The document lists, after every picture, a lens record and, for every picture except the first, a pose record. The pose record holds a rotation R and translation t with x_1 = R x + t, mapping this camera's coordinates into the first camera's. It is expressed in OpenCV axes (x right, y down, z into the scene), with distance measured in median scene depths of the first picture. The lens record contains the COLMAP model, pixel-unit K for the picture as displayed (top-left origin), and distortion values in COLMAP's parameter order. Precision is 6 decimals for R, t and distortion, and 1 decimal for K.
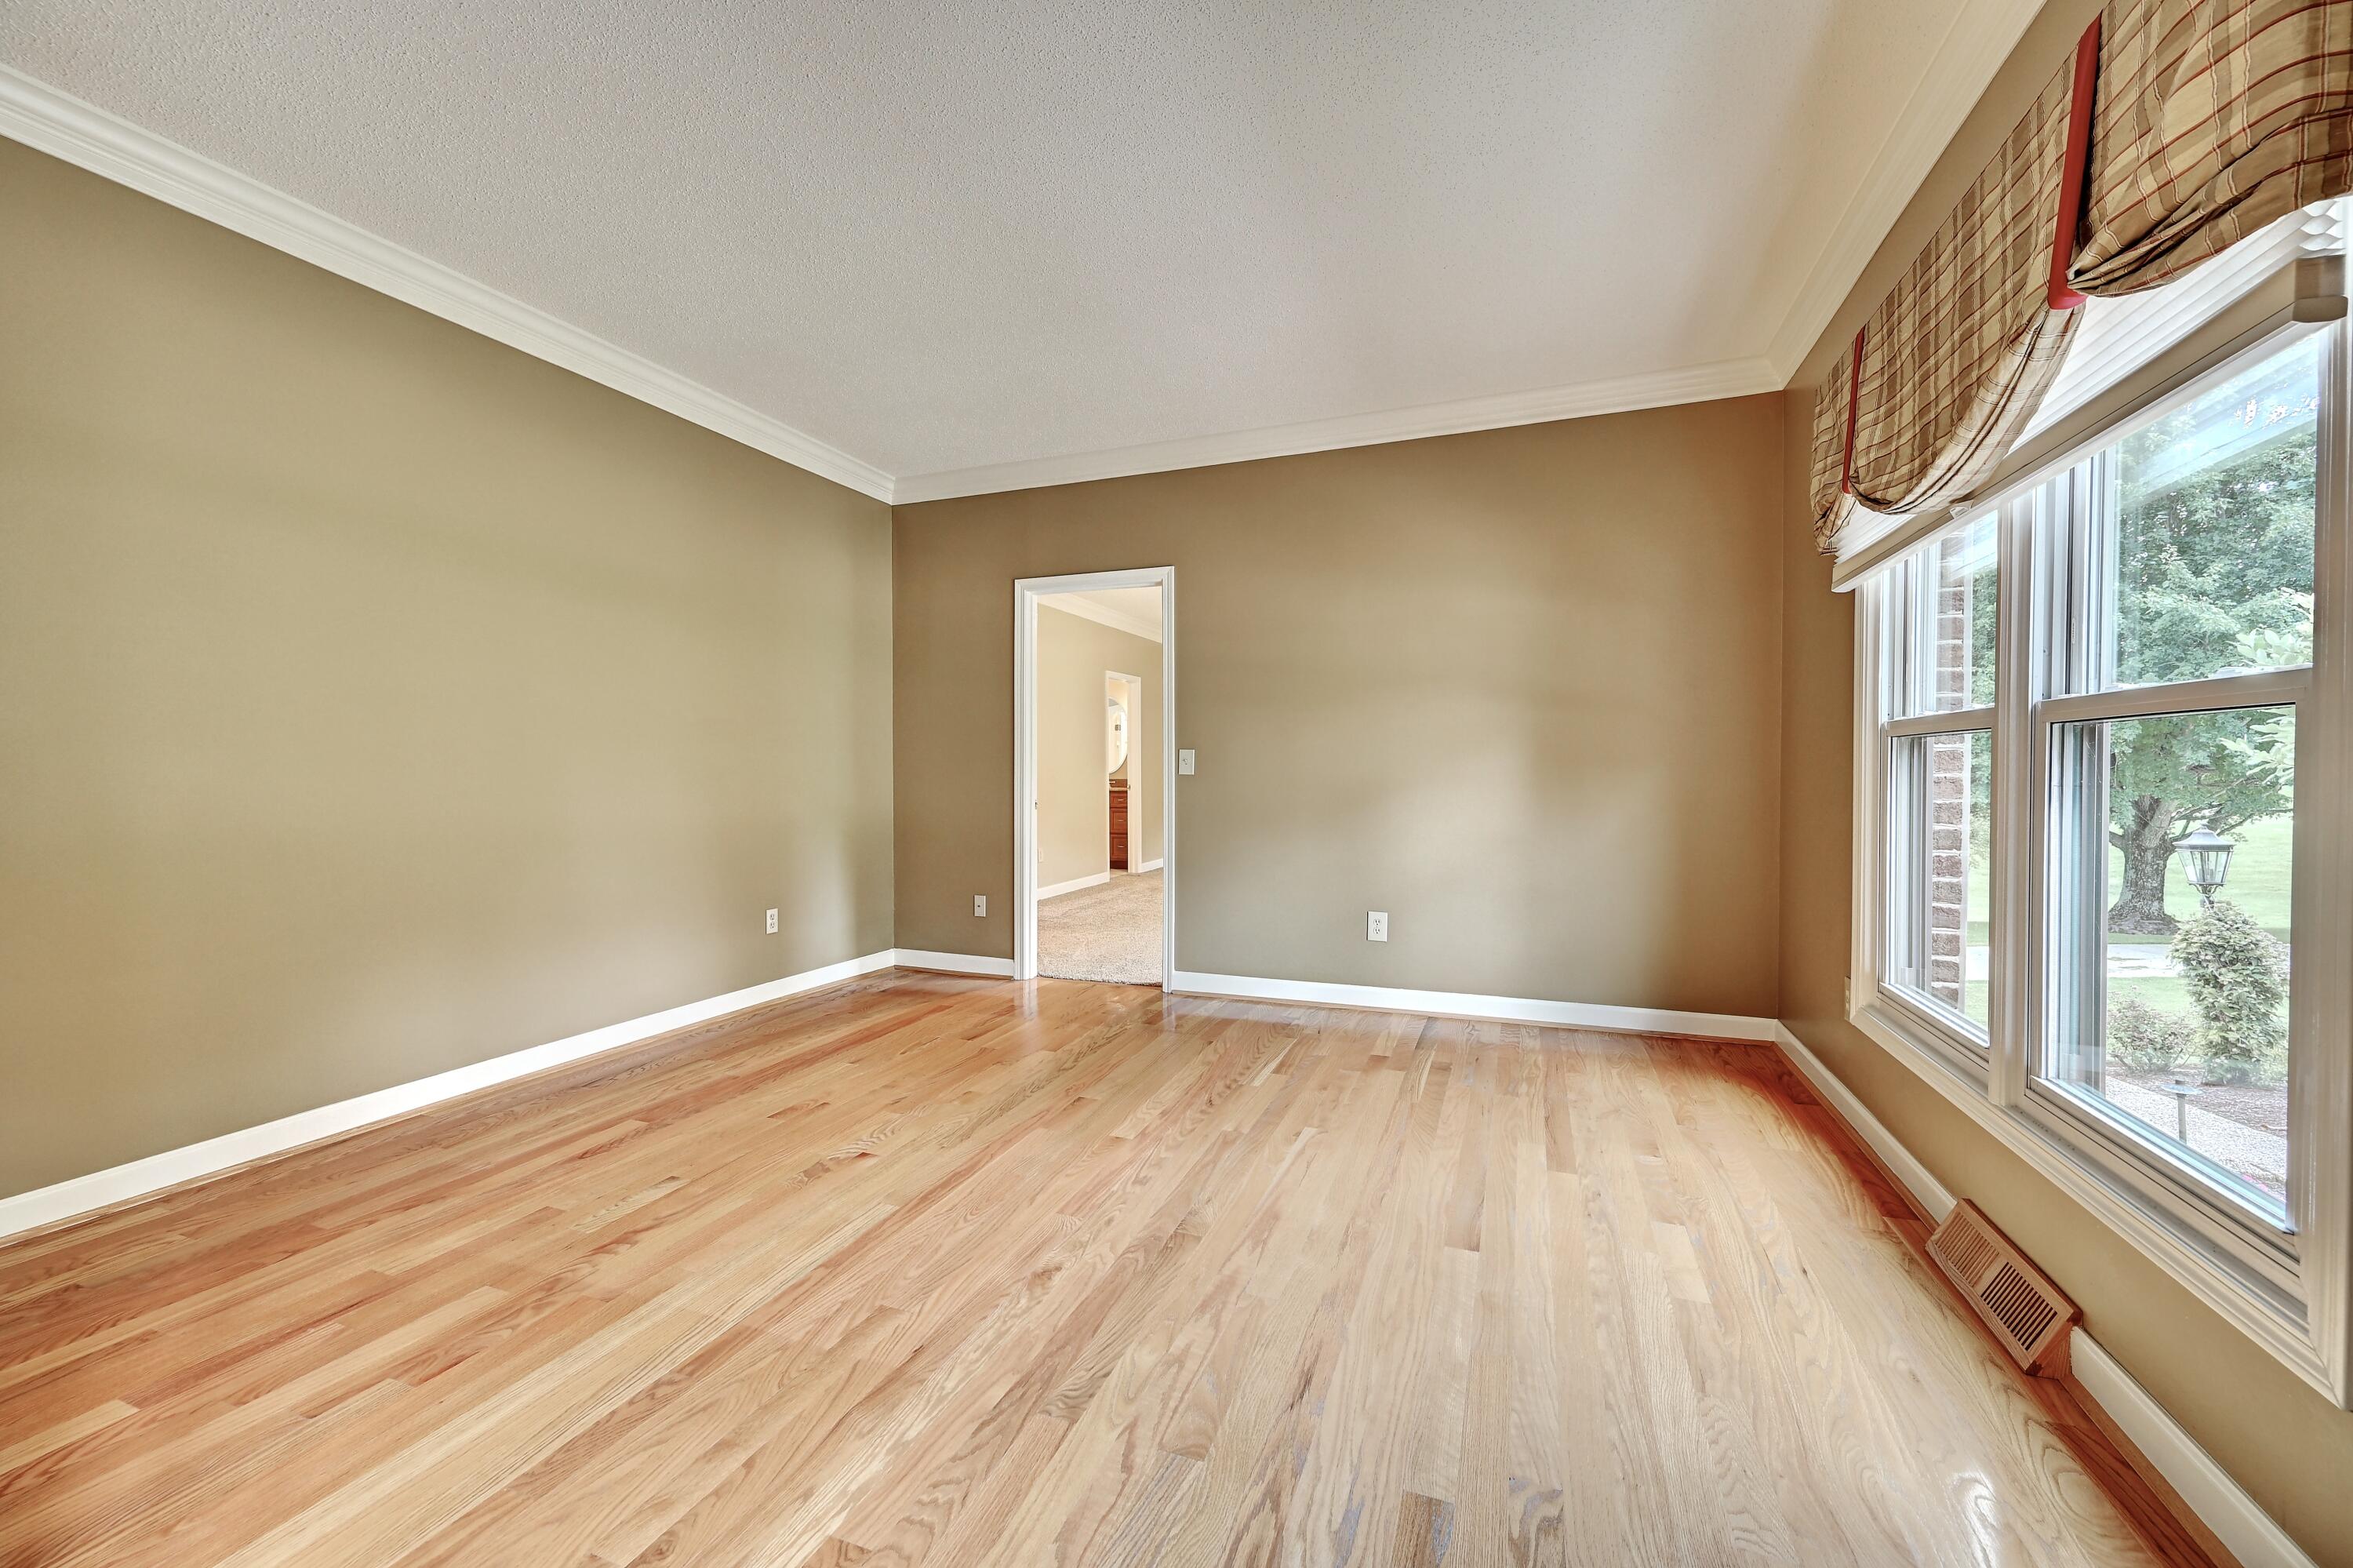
lens RADIAL K [[919.1, 0, 1174.1], [0, 919.1, 787.0], [0, 0, 1]] dist [-0.002993, 0.000510]
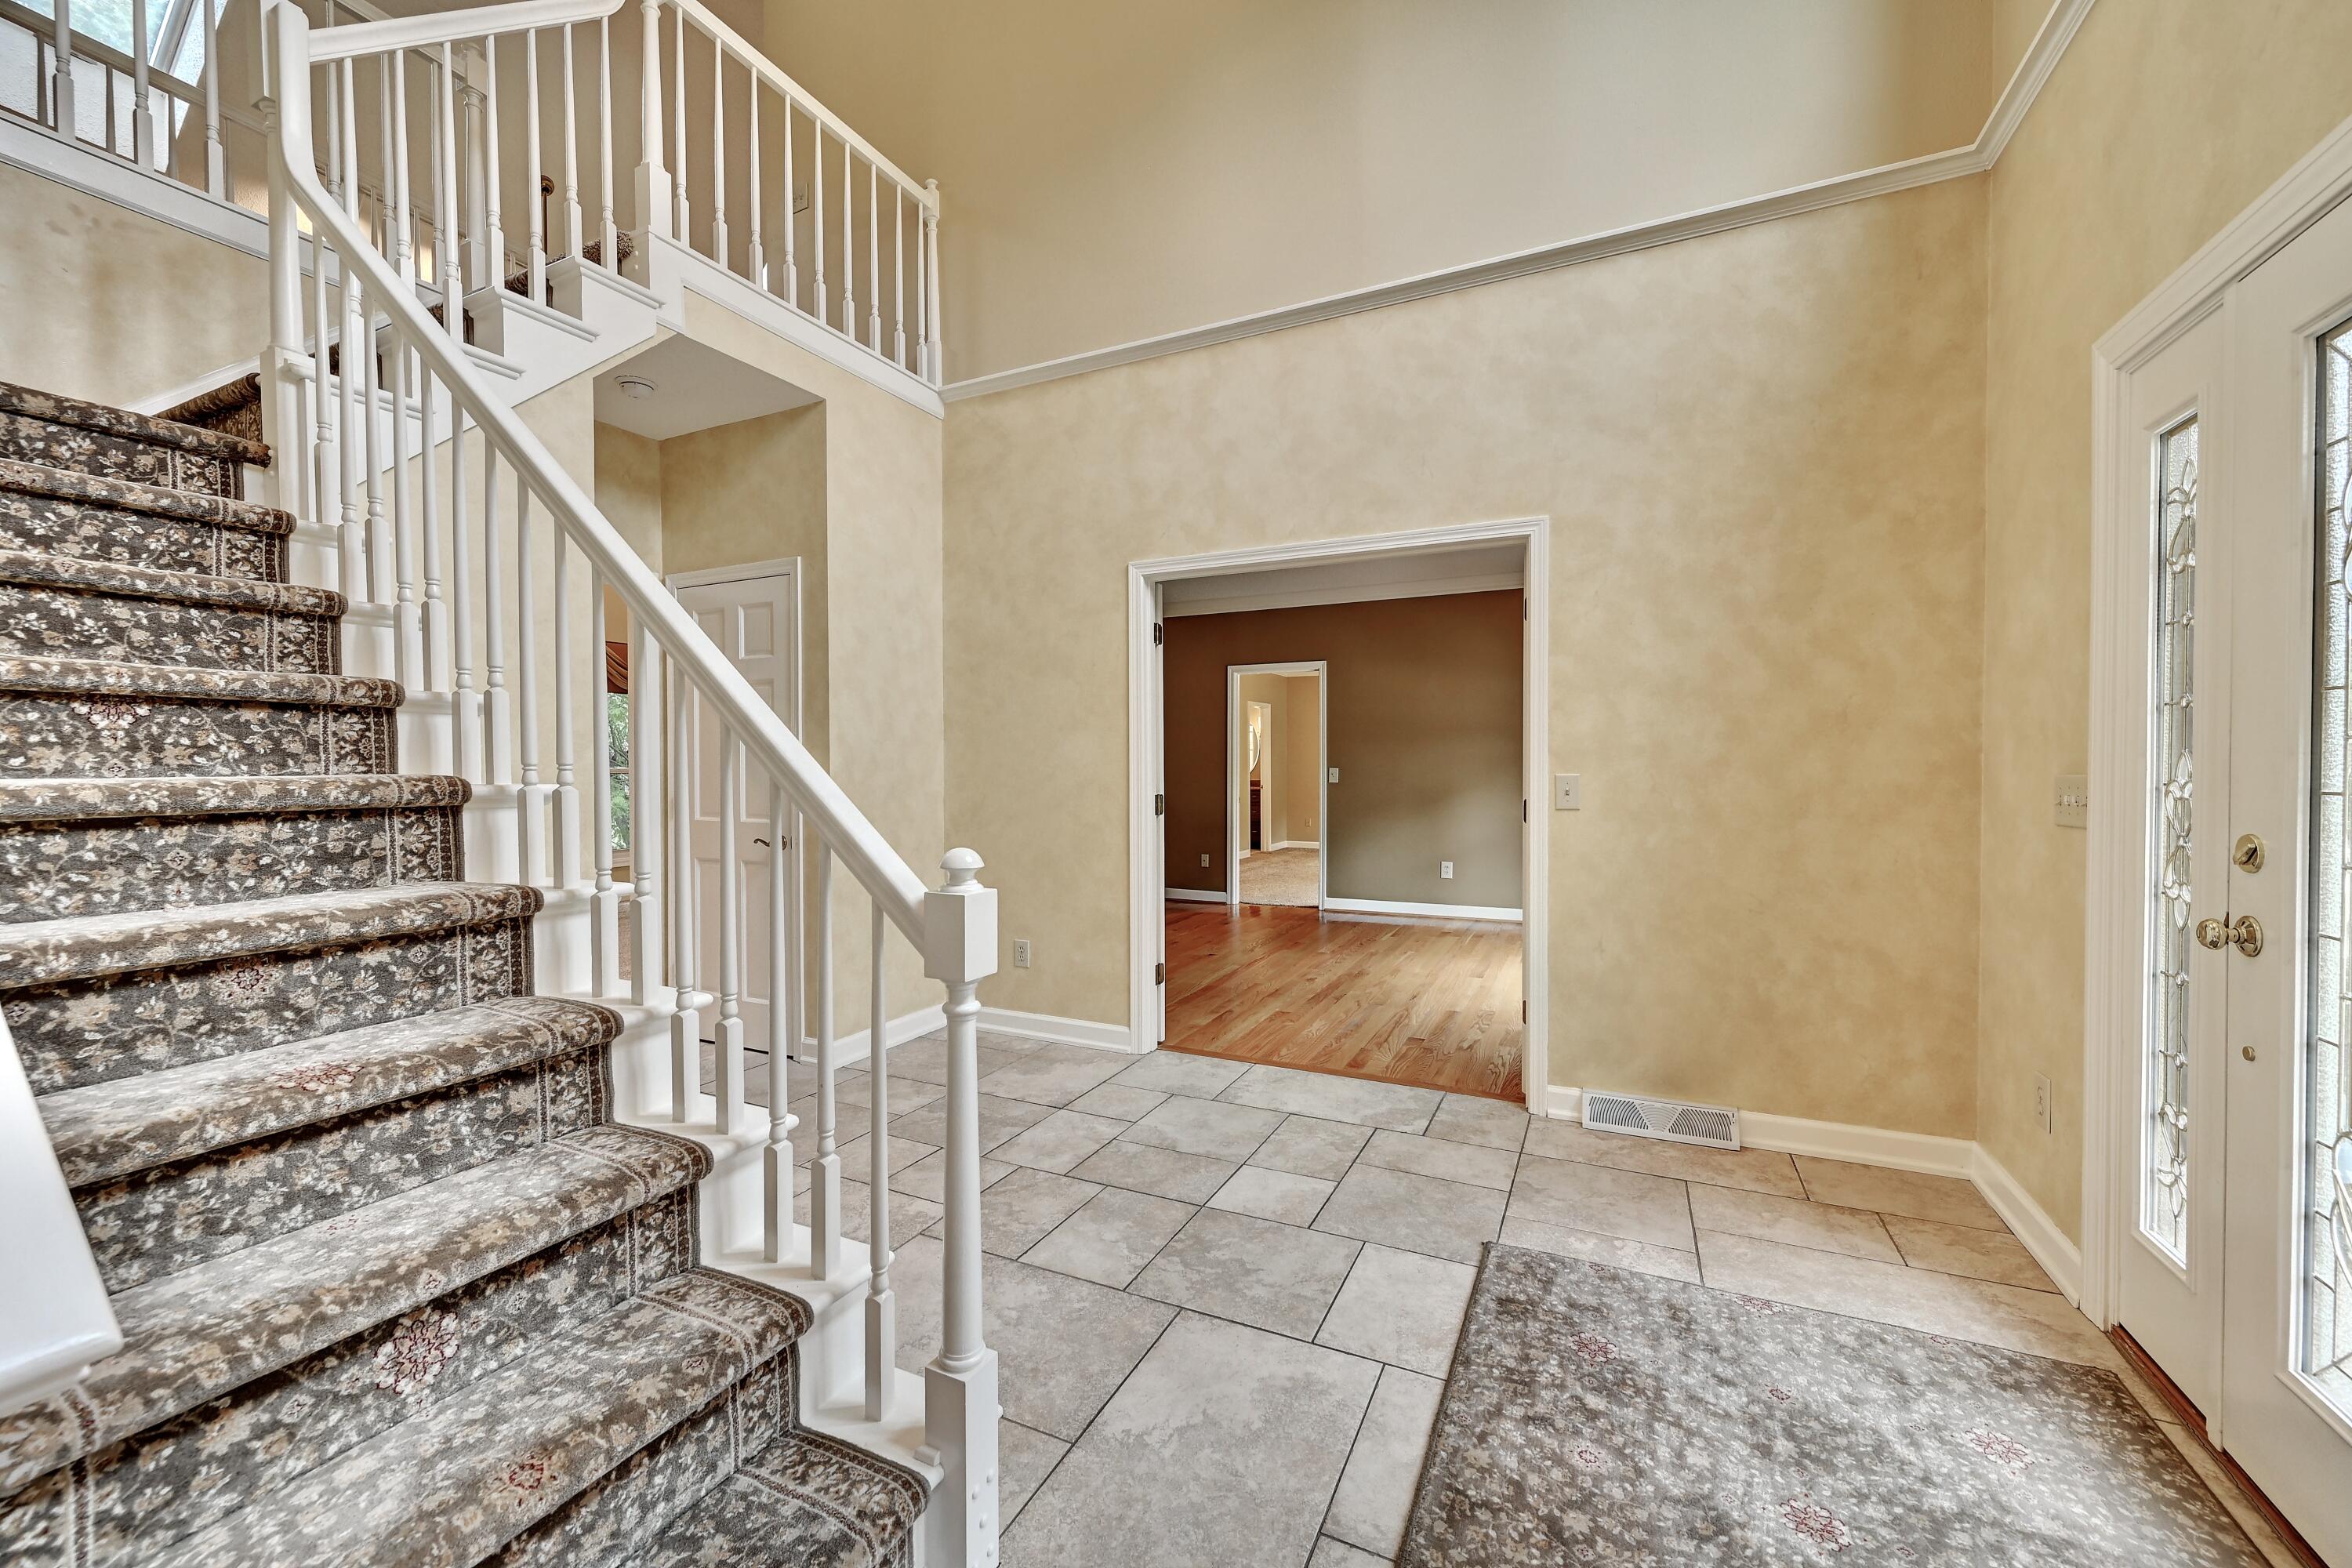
lens RADIAL K [[918.6, 0, 1175.1], [0, 918.6, 784.5], [0, 0, 1]] dist [-0.002993, 0.000510]
pose [[0.996736, 0.002200, -0.080705, -0.140790], [-0.001899, 0.999991, 0.003801, -0.016101], [0.080713, -0.003636, 0.996731, -0.716108]]
